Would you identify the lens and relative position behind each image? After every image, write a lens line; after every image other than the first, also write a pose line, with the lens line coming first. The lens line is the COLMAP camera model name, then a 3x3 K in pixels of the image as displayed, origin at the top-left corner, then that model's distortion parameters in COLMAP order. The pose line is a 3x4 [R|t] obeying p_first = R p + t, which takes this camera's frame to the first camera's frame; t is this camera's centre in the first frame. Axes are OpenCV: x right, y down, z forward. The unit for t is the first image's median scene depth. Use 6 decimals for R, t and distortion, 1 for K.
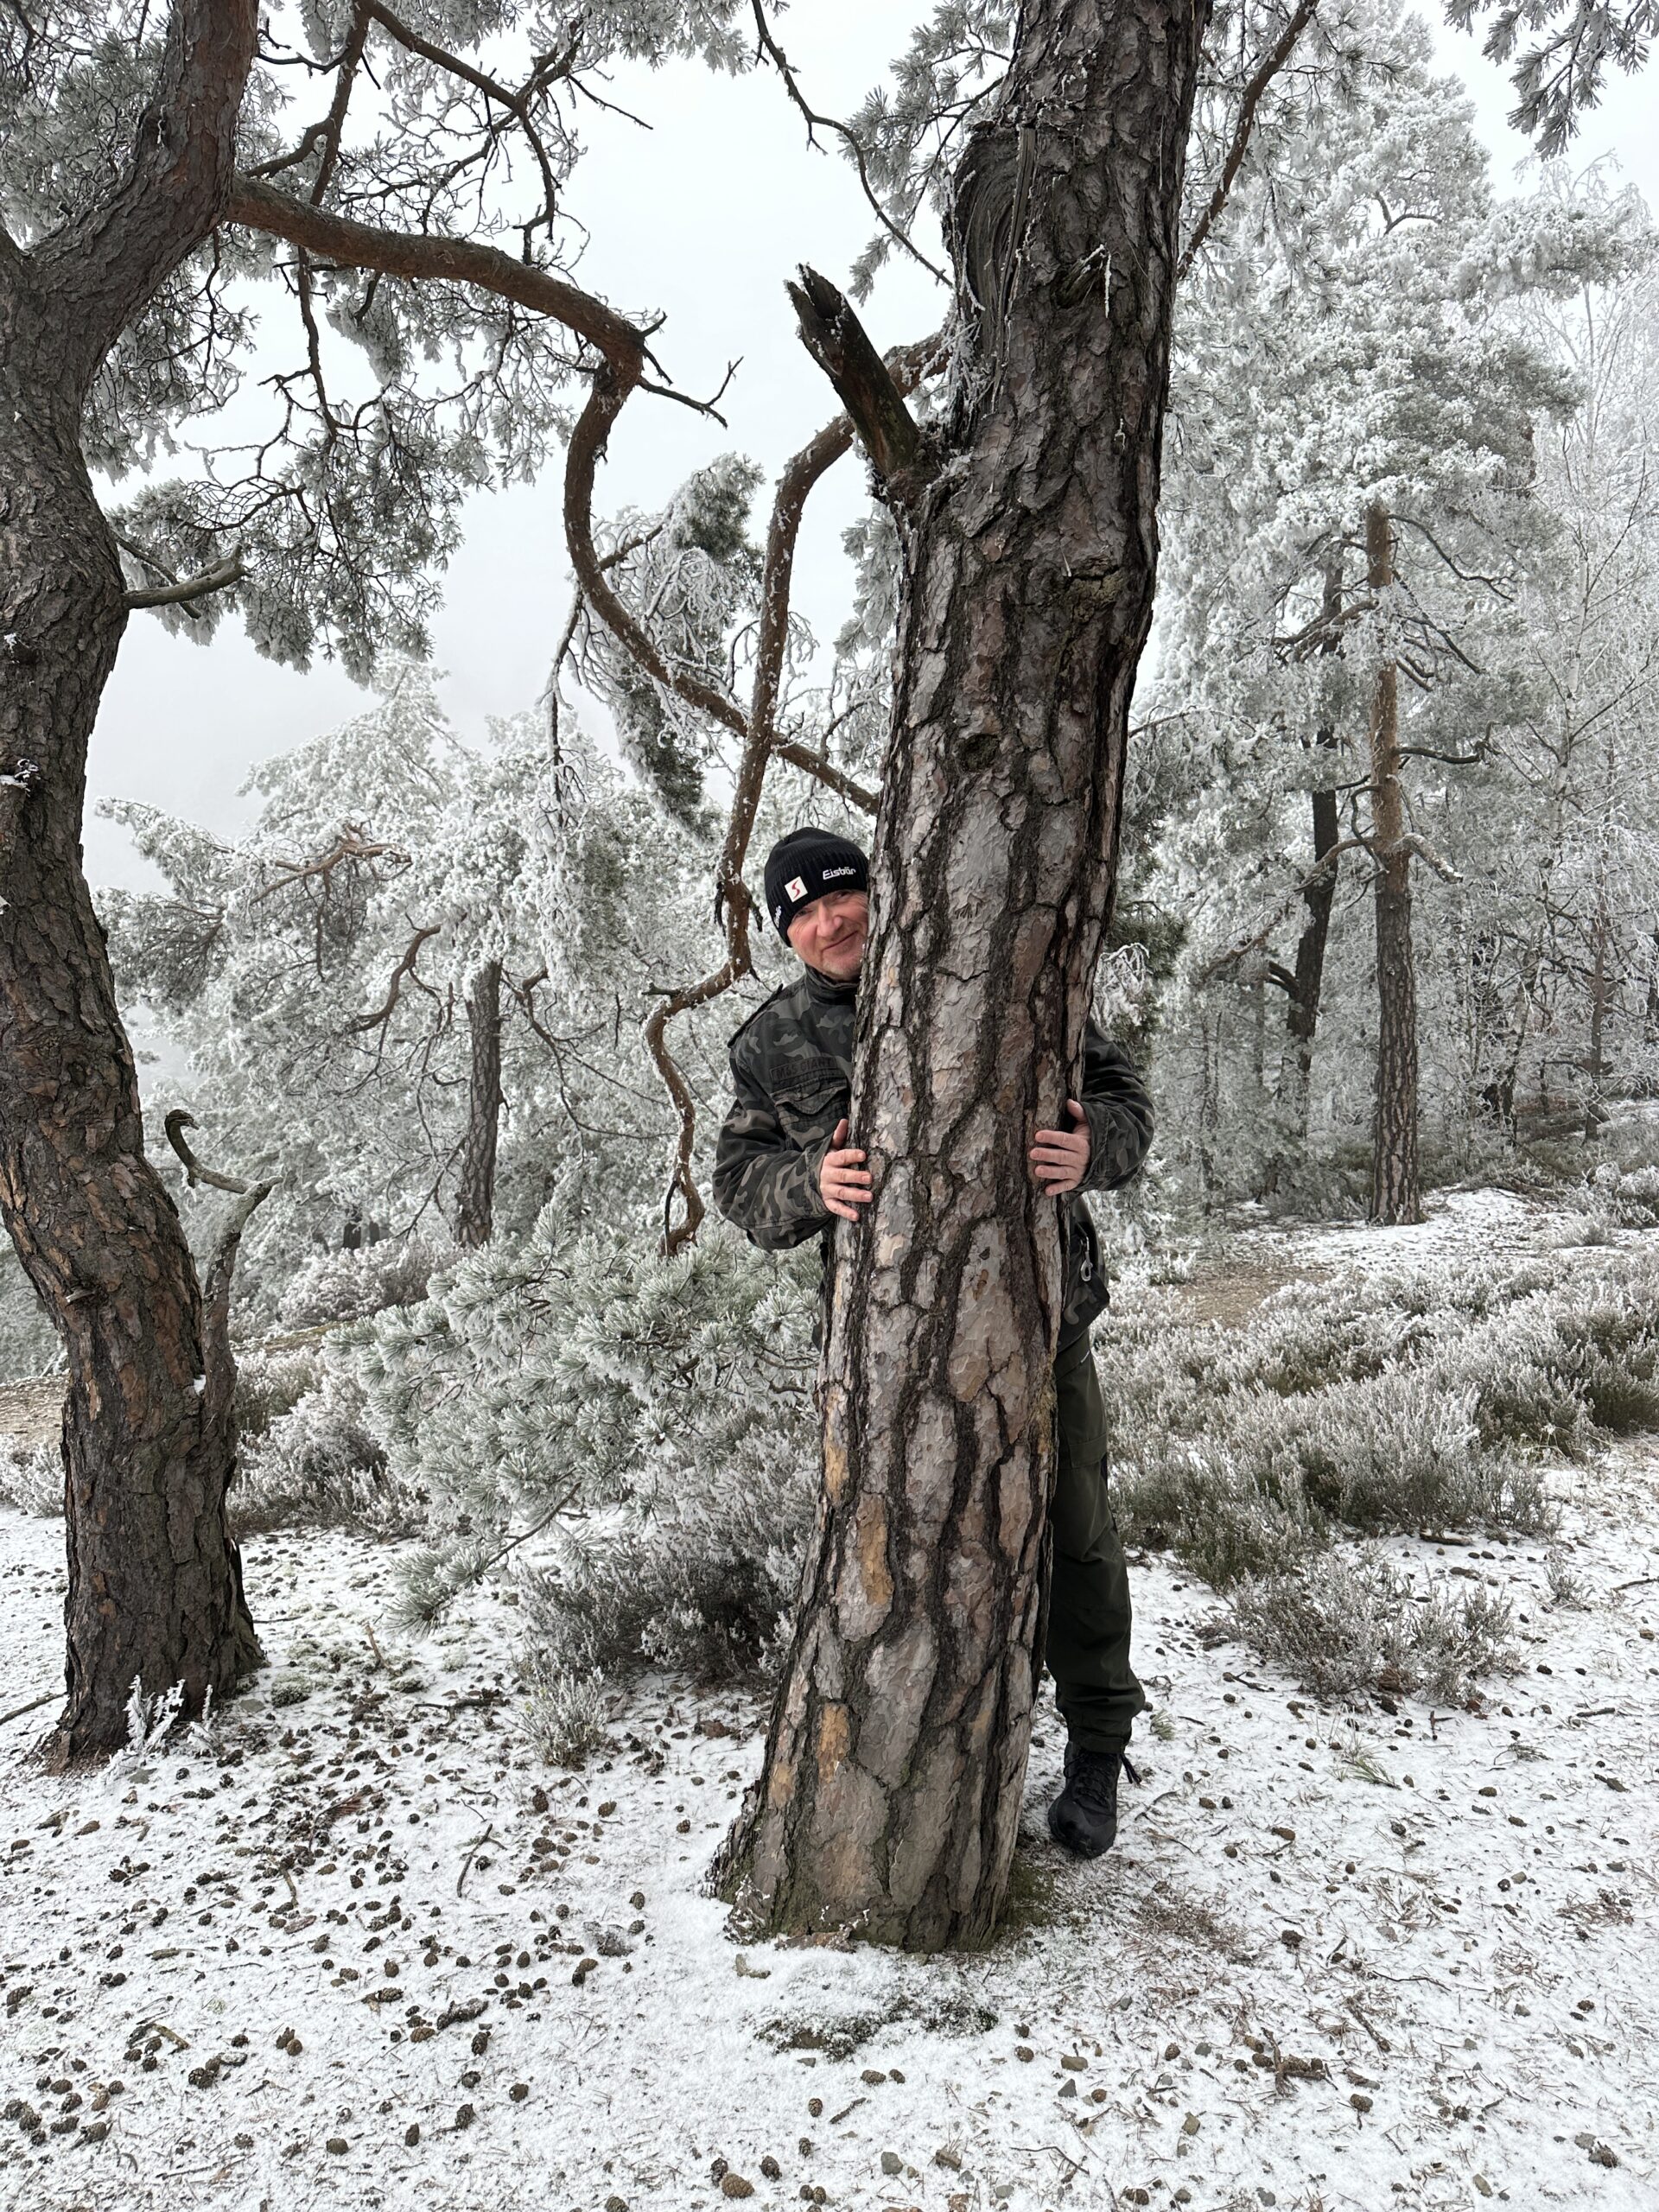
lens RADIAL K [[1547.2, 0, 829.5], [0, 1547.2, 1106.0], [0, 0, 1]] dist [0.043630, -0.051710]
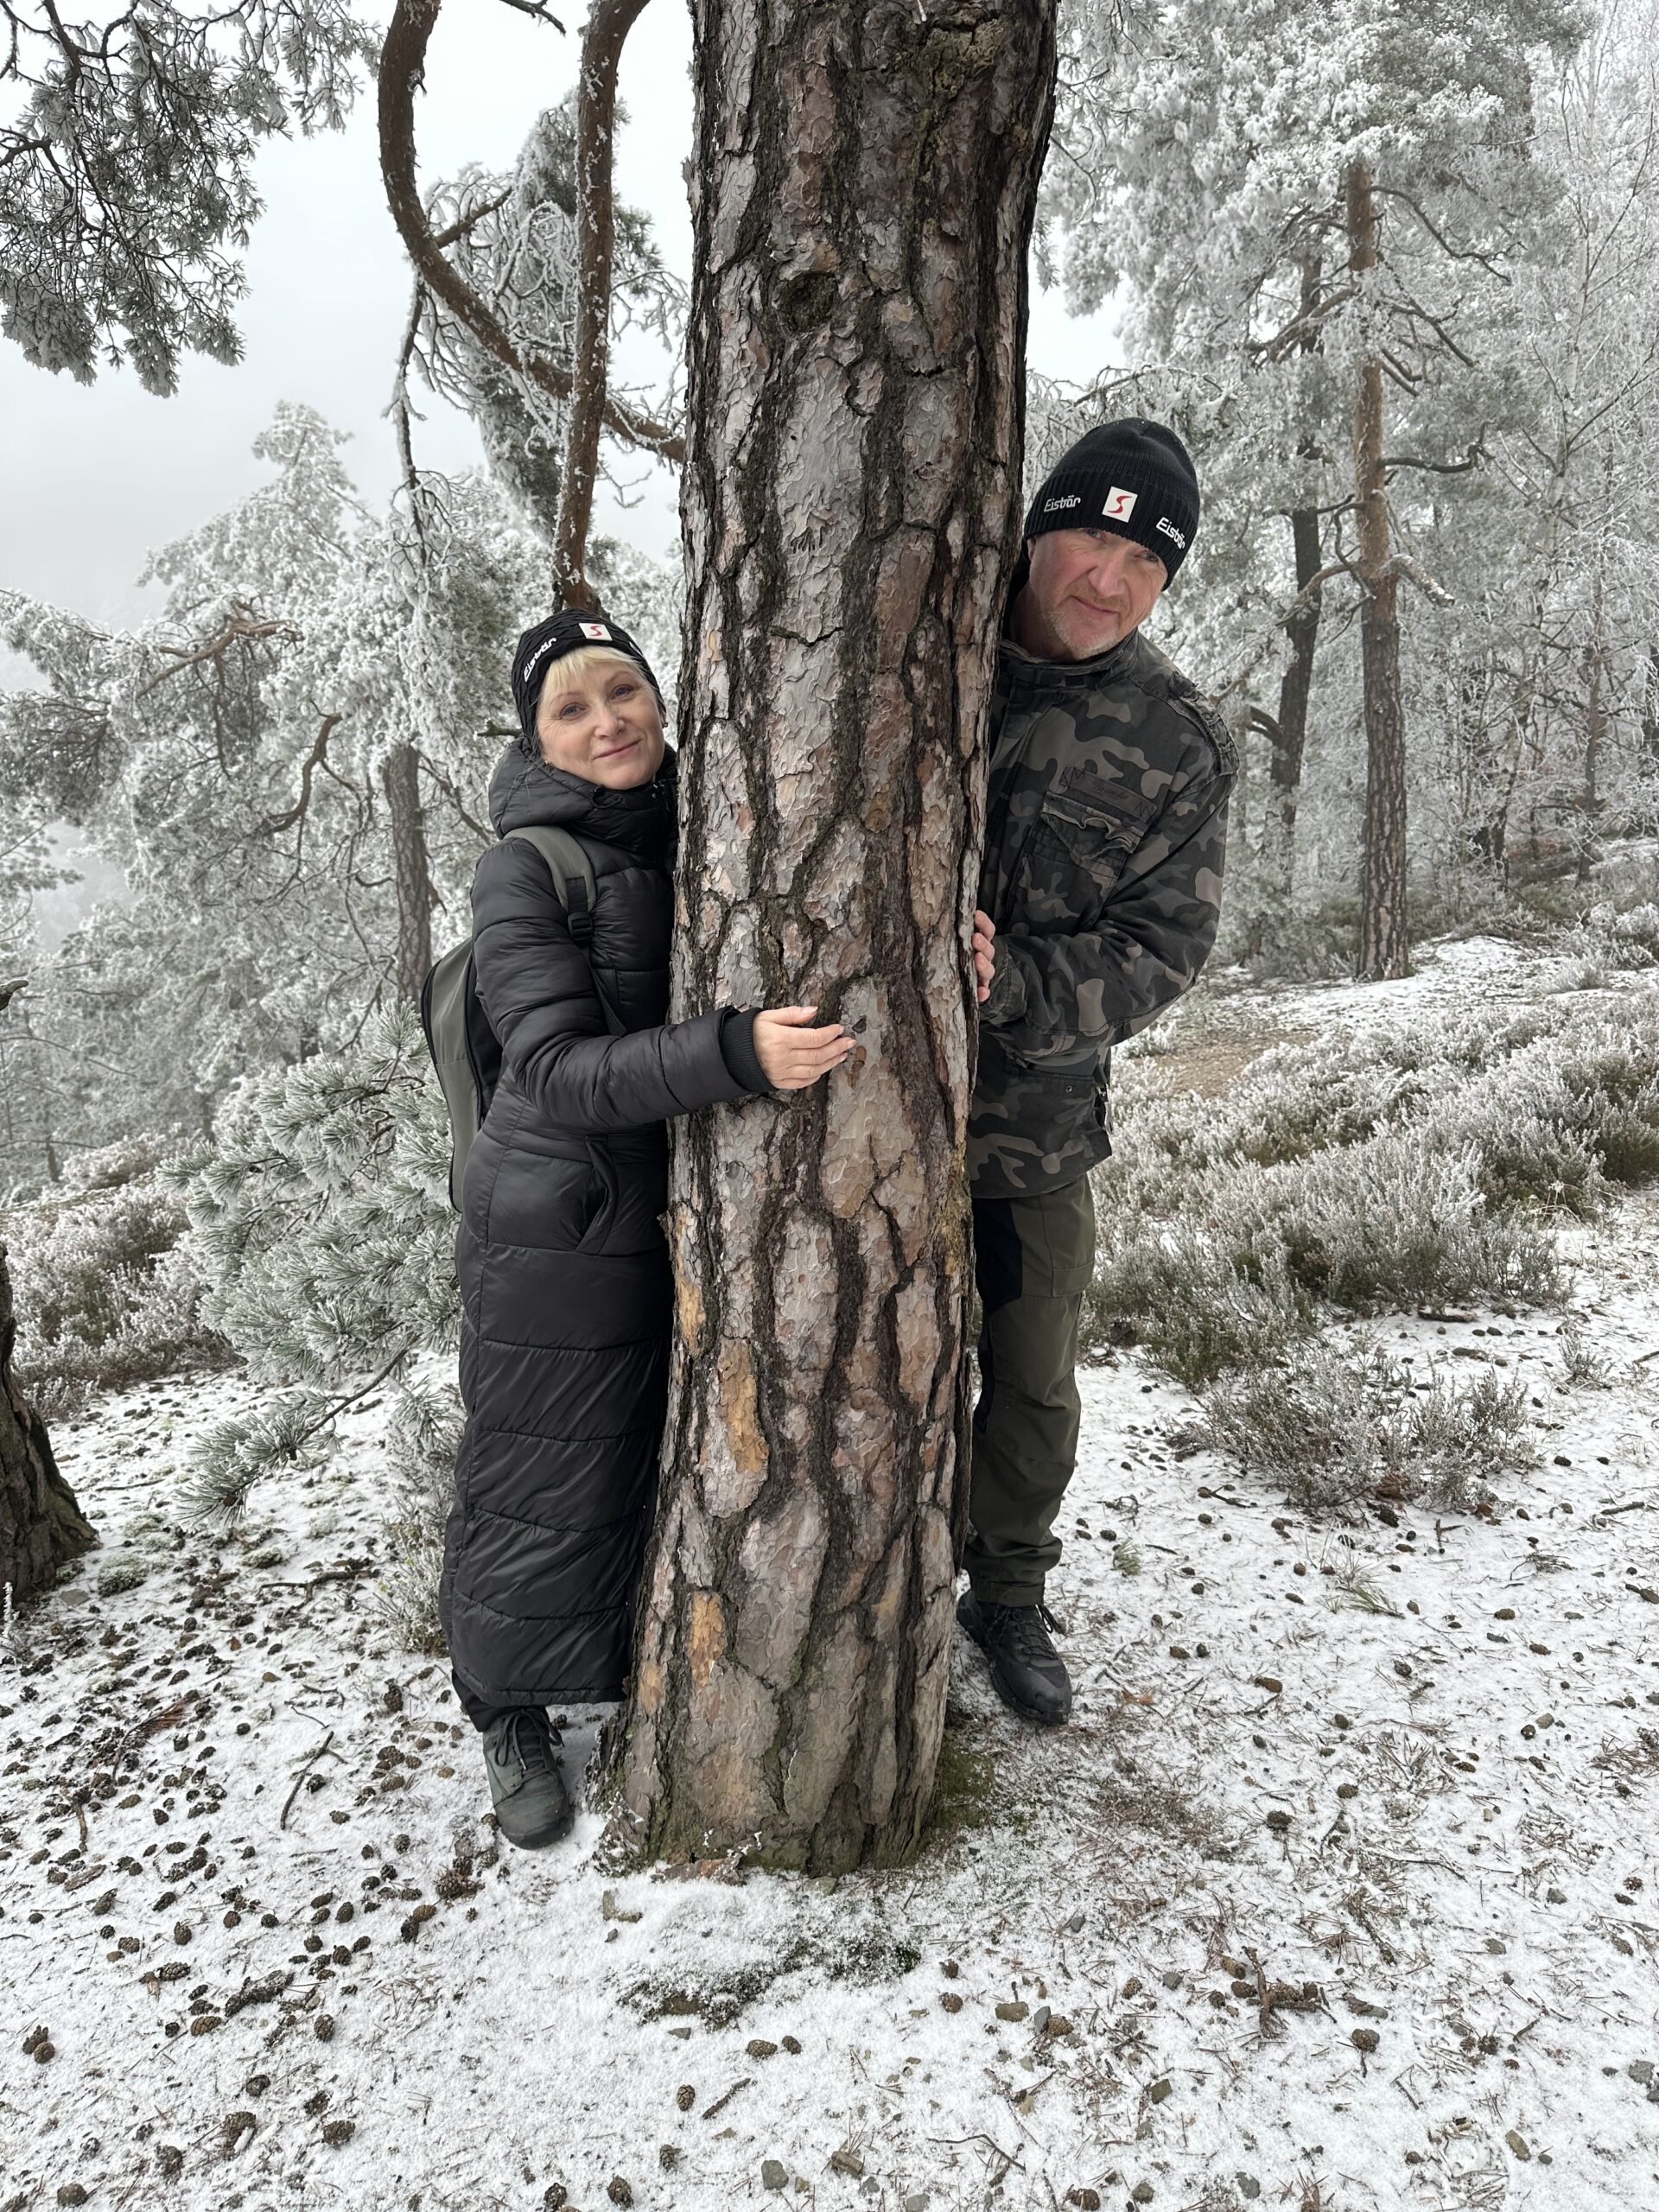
lens RADIAL K [[1547.4, 0, 841.9], [0, 1547.4, 1112.3], [0, 0, 1]] dist [0.032797, -0.037266]
pose [[0.998343, -0.056430, 0.011227, 0.047489], [0.054333, 0.988841, 0.138712, 0.019883], [-0.018929, -0.137872, 0.990269, 0.147510]]
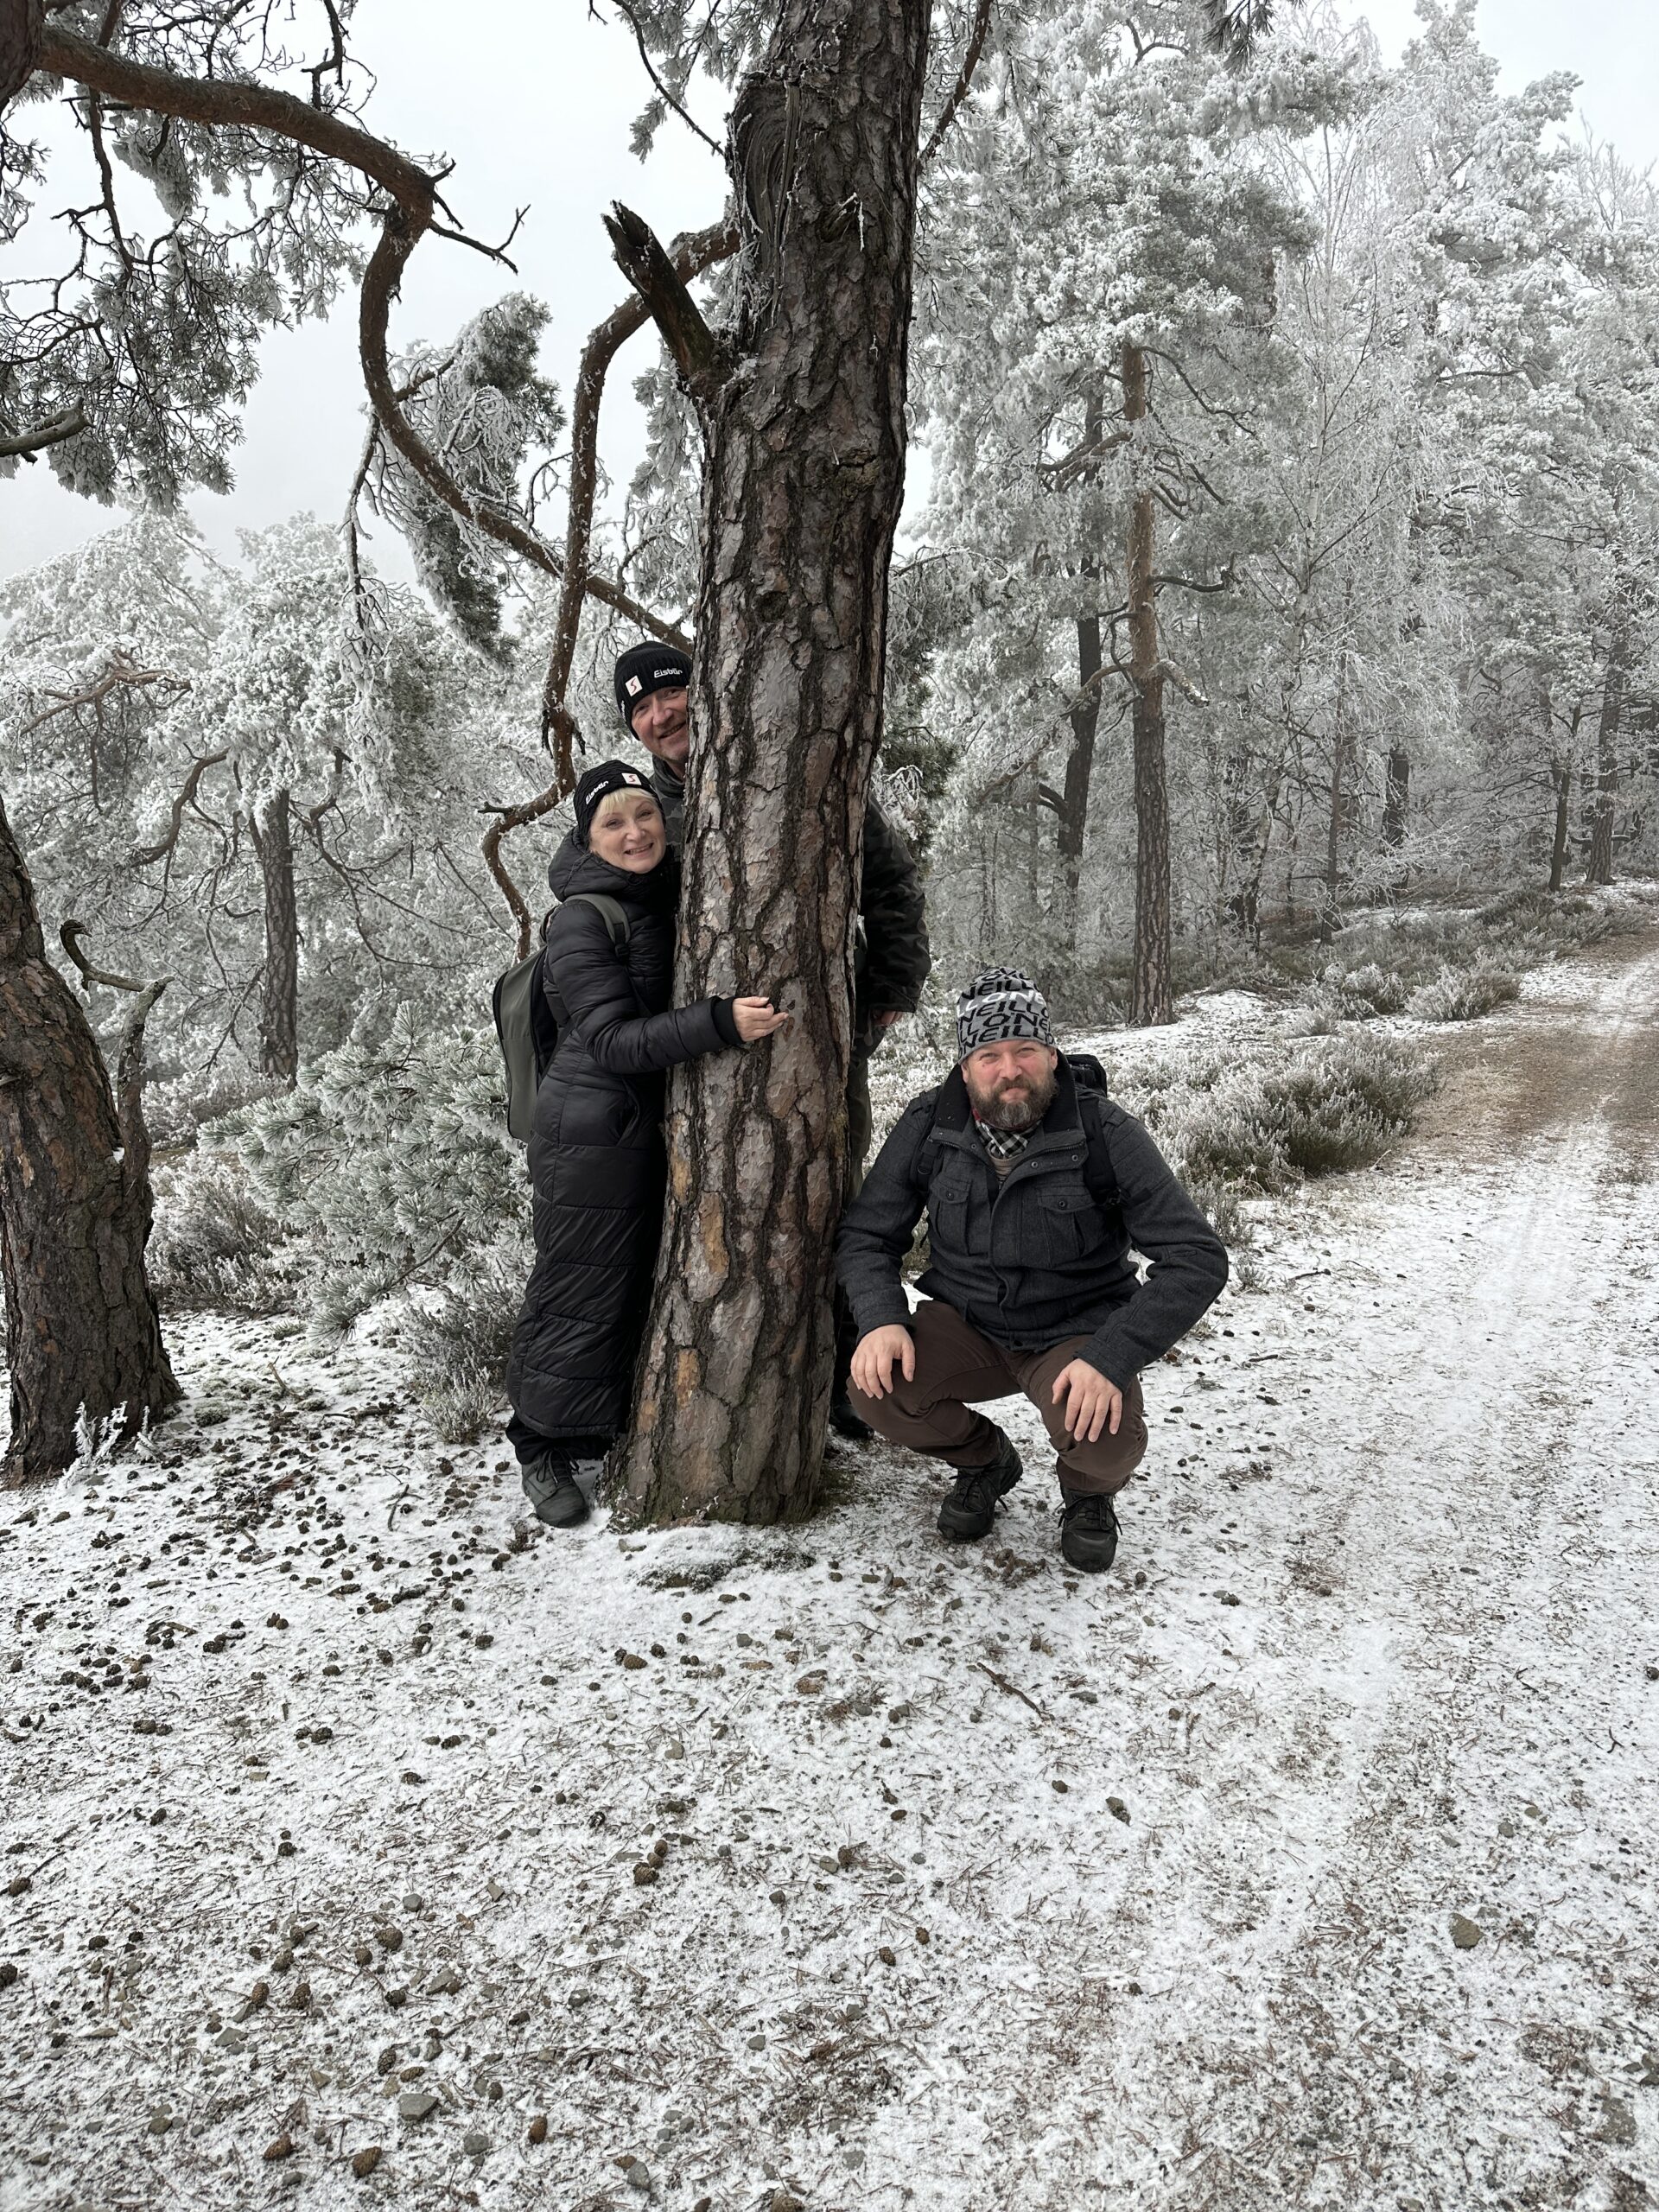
lens RADIAL K [[1543.5, 0, 843.7], [0, 1543.5, 1094.2], [0, 0, 1]] dist [0.080958, -0.111523]
pose [[0.989299, -0.041925, 0.139746, -0.023465], [0.027718, 0.994388, 0.102103, 0.023037], [-0.143242, -0.097136, 0.984909, -0.173764]]
